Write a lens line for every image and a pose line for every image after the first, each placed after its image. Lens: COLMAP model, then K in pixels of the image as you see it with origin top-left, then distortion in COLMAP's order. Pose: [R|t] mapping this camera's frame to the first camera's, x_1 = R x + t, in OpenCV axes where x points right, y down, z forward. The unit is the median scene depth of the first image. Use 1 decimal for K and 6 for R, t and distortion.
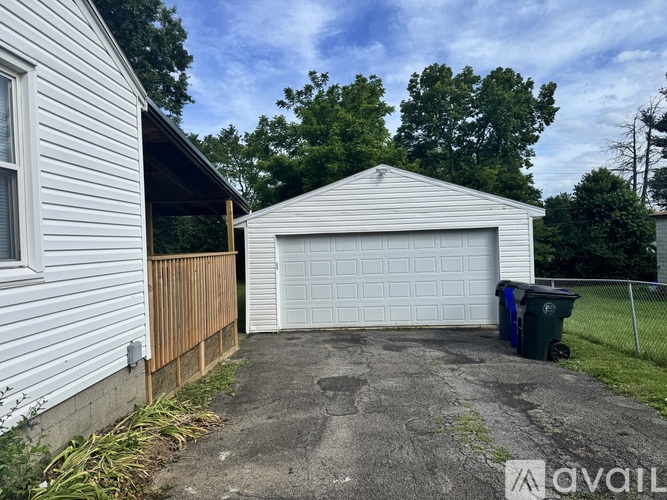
lens RADIAL K [[468.7, 0, 333.5], [0, 468.7, 250.0], [0, 0, 1]] dist [-0.004171, -0.002635]
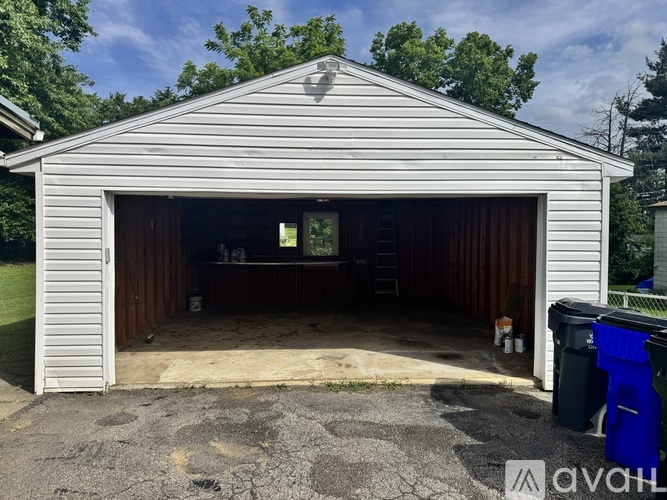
lens RADIAL K [[468.7, 0, 333.5], [0, 468.7, 250.0], [0, 0, 1]] dist [-0.004171, -0.002635]
pose [[0.994693, 0.031428, 0.097973, 0.019516], [-0.034090, 0.999091, 0.025613, 0.002432], [-0.097079, -0.028817, 0.994859, 0.149962]]
